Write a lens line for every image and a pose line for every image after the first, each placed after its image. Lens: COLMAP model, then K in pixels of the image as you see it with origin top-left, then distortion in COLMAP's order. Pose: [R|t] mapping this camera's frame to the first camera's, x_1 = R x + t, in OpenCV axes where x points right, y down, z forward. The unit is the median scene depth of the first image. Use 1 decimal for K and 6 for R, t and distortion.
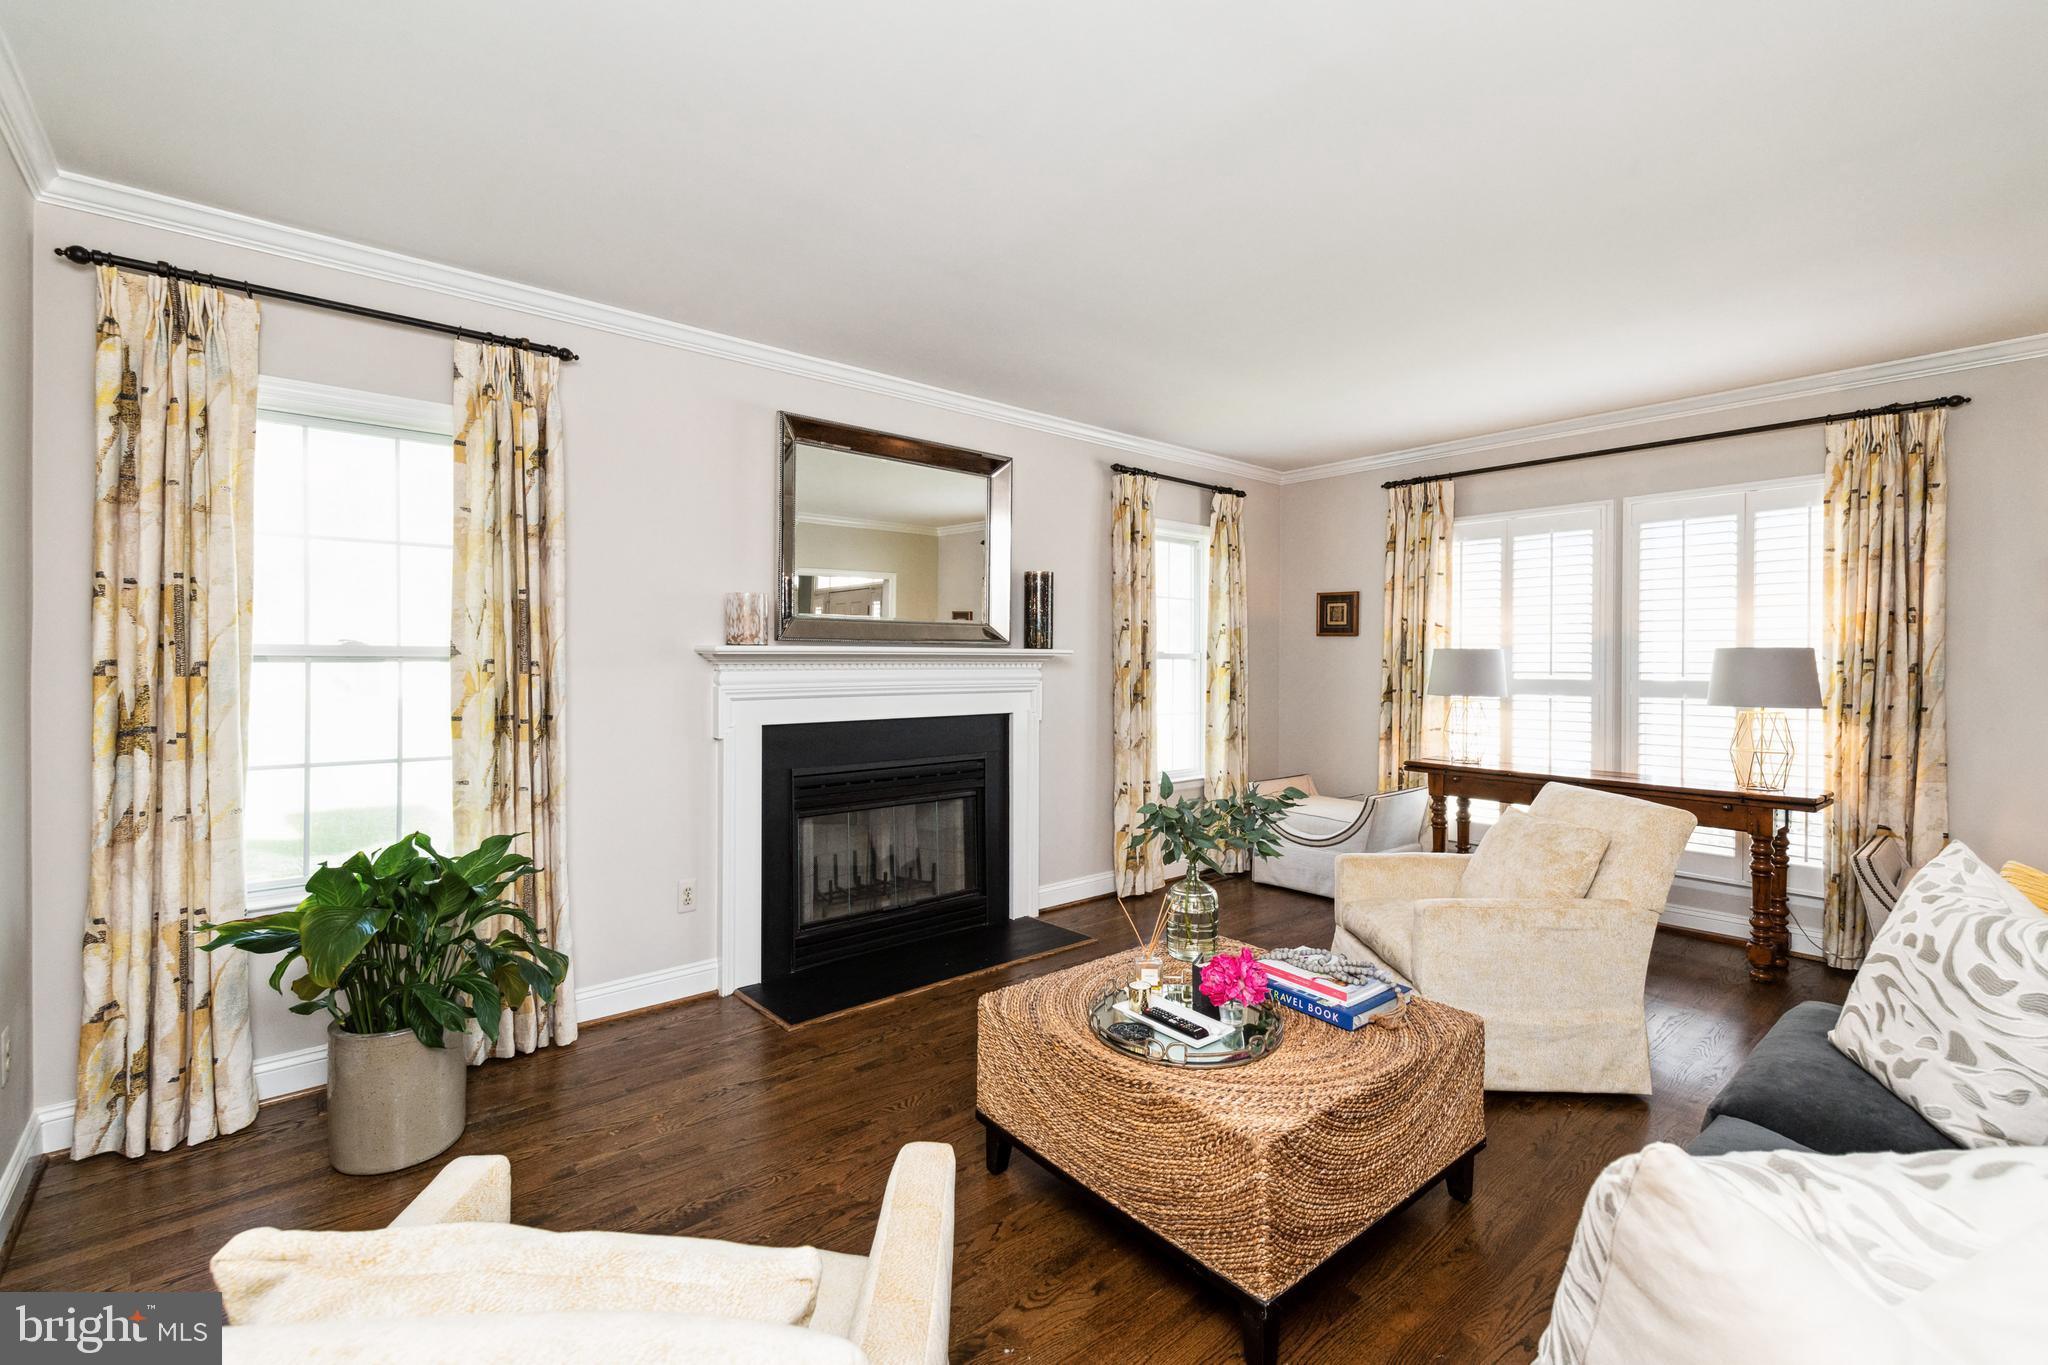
lens RADIAL K [[940.7, 0, 1024.8], [0, 940.7, 686.7], [0, 0, 1]] dist [0.000307, -0.000278]
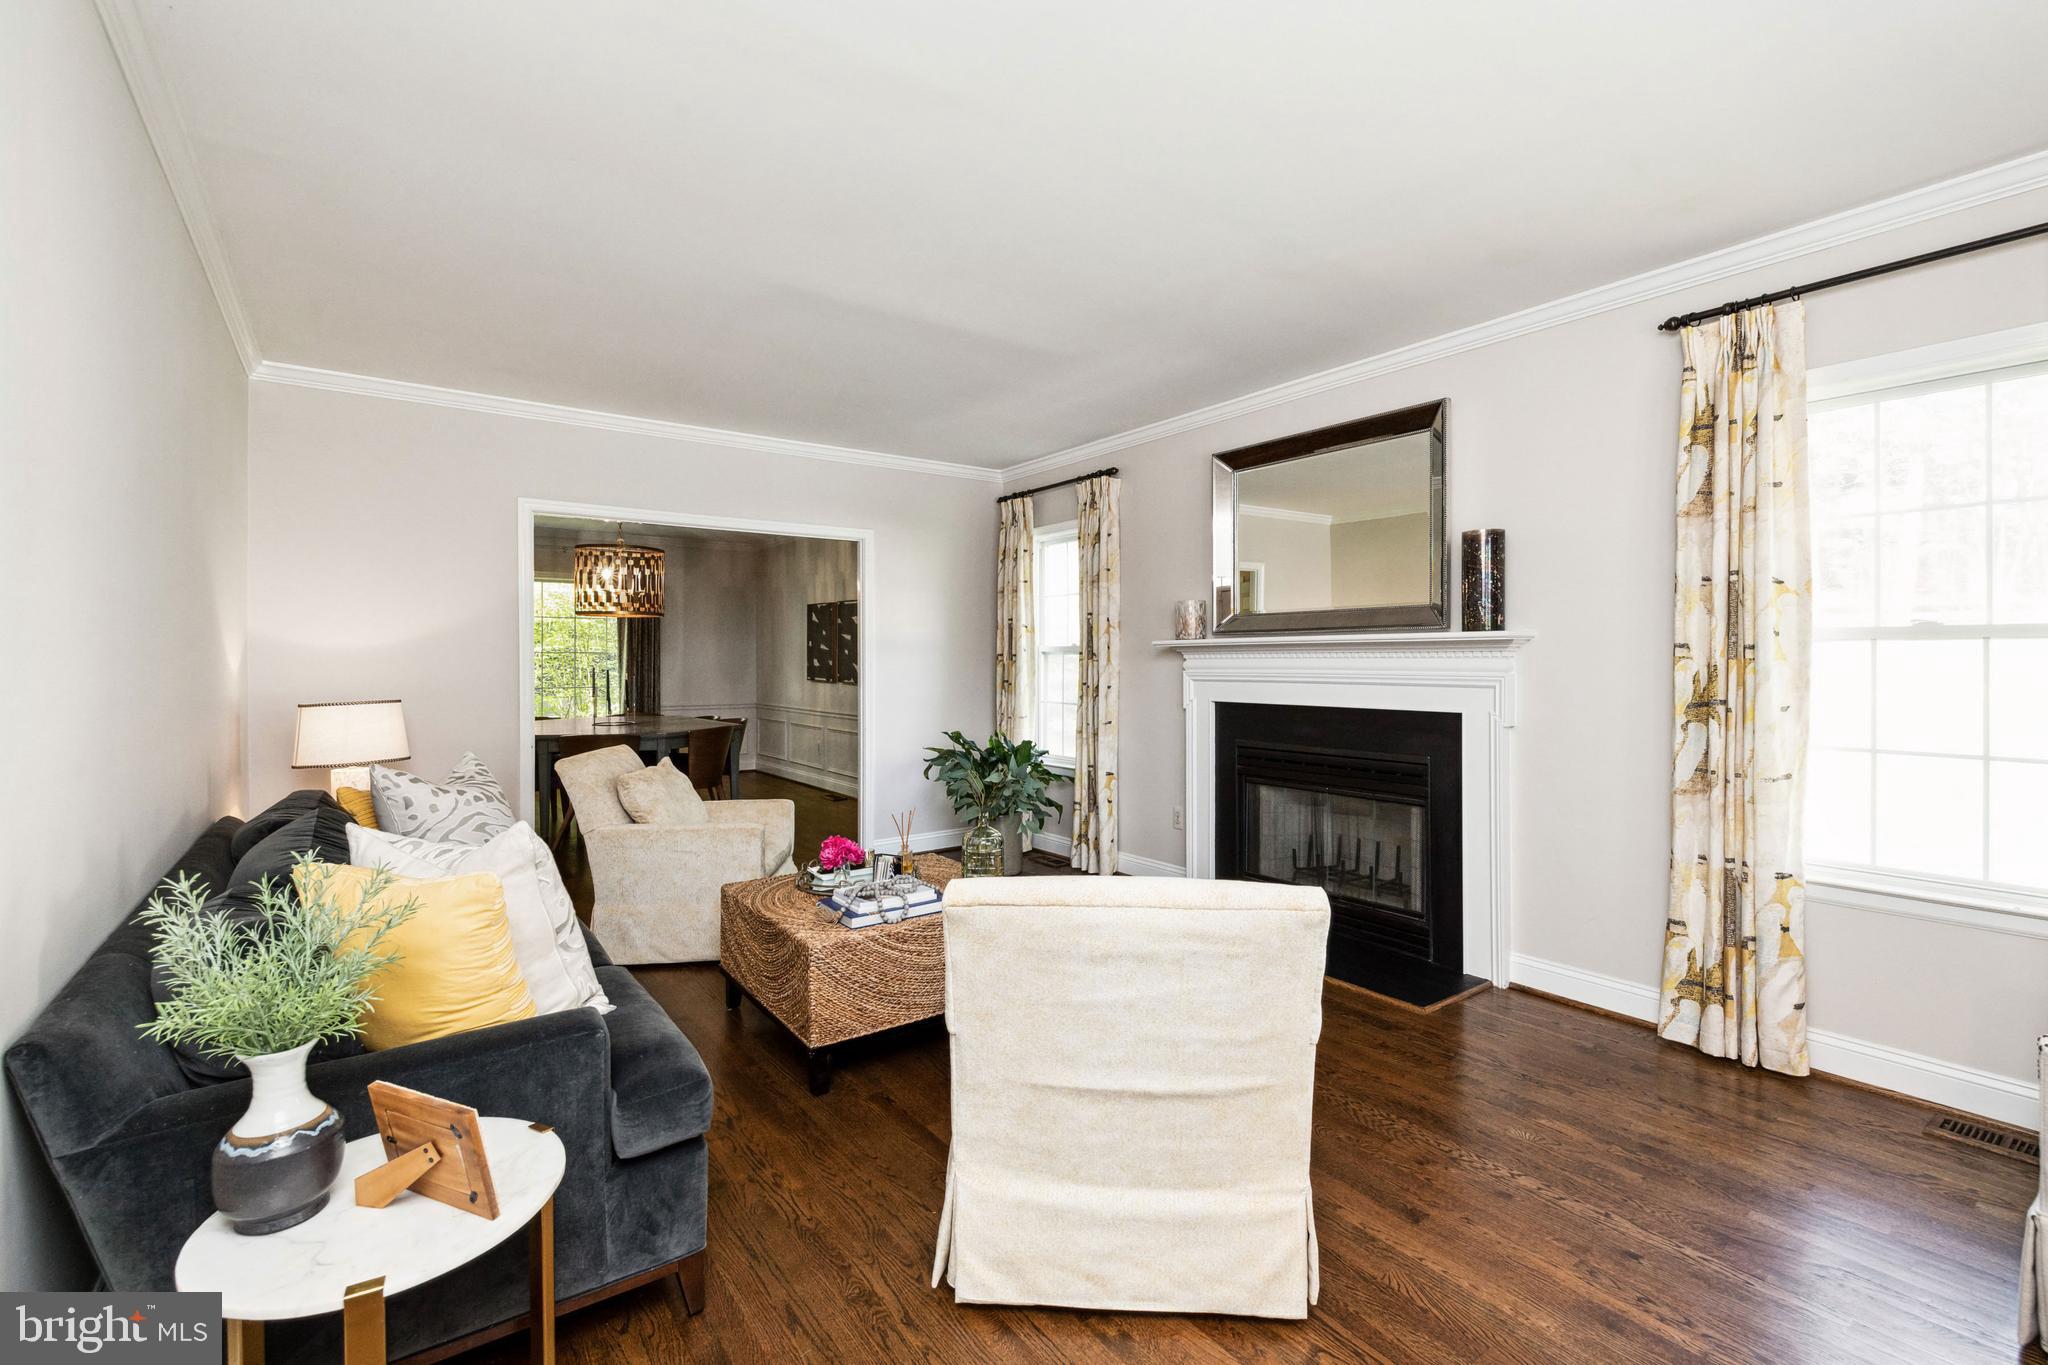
lens RADIAL K [[891.4, 0, 1024.0], [0, 891.4, 661.6], [0, 0, 1]] dist [0.004121, -0.001506]
pose [[-0.112233, 0.008198, -0.993648, 0.764045], [-0.011456, 0.999889, 0.009543, -0.017856], [0.993616, 0.012455, -0.112127, 0.702529]]
